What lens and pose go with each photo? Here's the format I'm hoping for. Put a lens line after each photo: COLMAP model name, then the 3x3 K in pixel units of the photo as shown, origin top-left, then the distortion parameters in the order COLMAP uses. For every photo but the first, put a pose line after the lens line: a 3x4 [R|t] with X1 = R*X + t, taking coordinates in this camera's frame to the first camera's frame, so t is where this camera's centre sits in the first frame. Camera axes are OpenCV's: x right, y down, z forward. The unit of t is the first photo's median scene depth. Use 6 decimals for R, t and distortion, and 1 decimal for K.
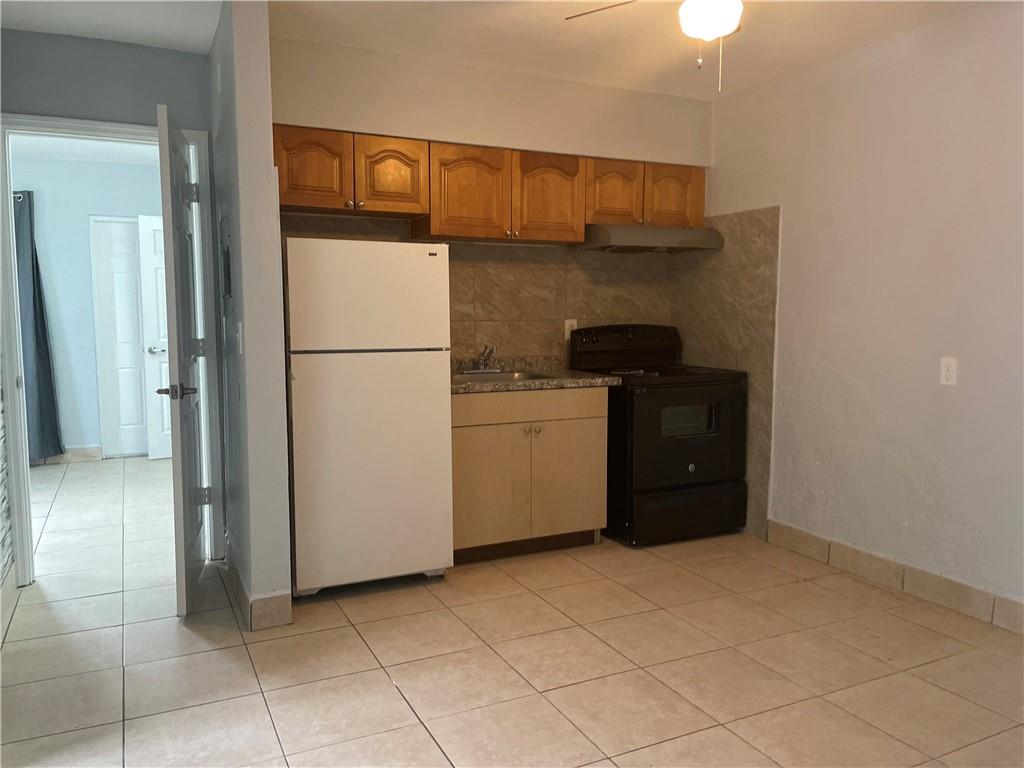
lens RADIAL K [[771.5, 0, 512.3], [0, 771.5, 381.3], [0, 0, 1]] dist [0.077679, -0.093263]
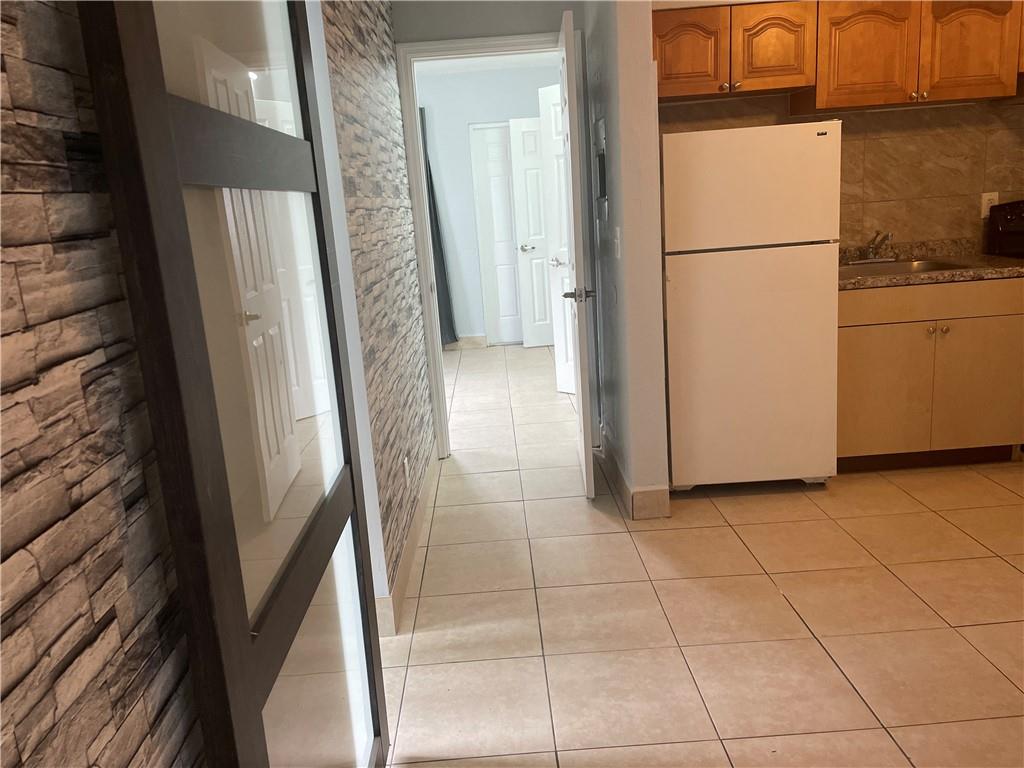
lens RADIAL K [[773.7, 0, 510.1], [0, 773.7, 371.9], [0, 0, 1]] dist [0.091146, -0.107823]
pose [[0.907091, 0.027974, -0.420004, -0.037695], [0.030909, 0.990669, 0.132737, -0.022004], [0.419798, -0.133387, 0.897762, 0.001081]]
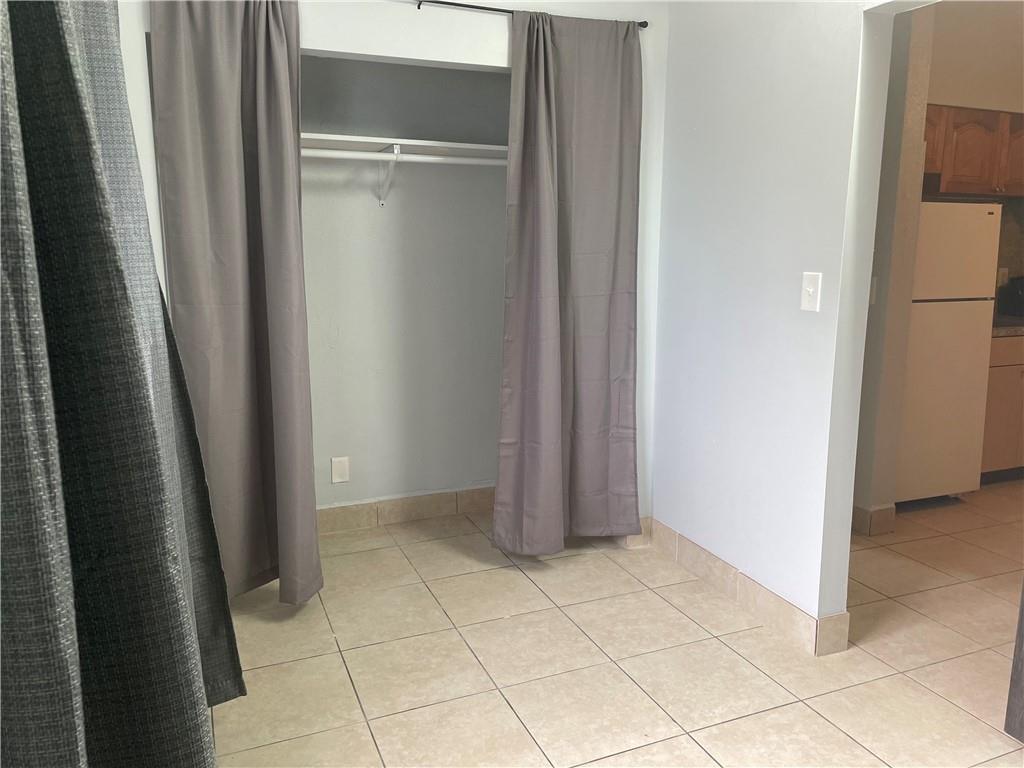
lens RADIAL K [[773.7, 0, 510.1], [0, 773.7, 371.9], [0, 0, 1]] dist [0.091146, -0.107823]
pose [[0.997428, 0.005507, -0.071470, -0.658603], [-0.000152, 0.997205, 0.074716, -0.019329], [0.071682, -0.074513, 0.994640, -0.187568]]
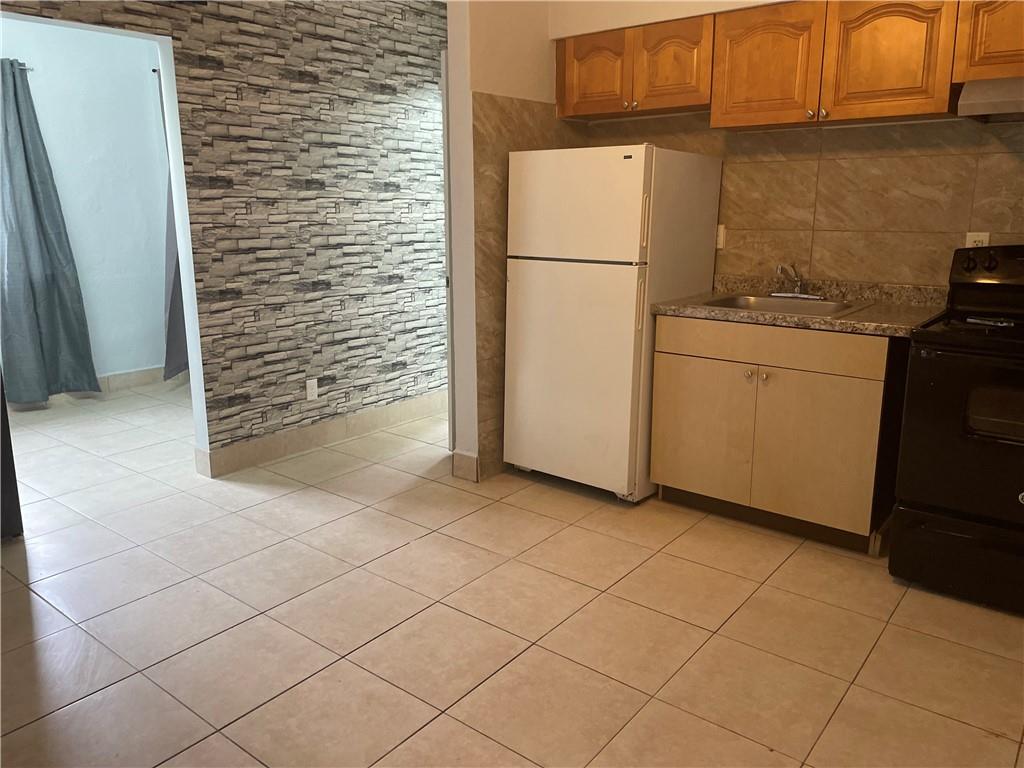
lens RADIAL K [[773.7, 0, 510.1], [0, 773.7, 371.9], [0, 0, 1]] dist [0.091146, -0.107823]
pose [[0.421636, 0.194823, -0.885588, 0.646053], [-0.080236, 0.980831, 0.177575, -0.063327], [0.903208, -0.003816, 0.429186, 0.444184]]
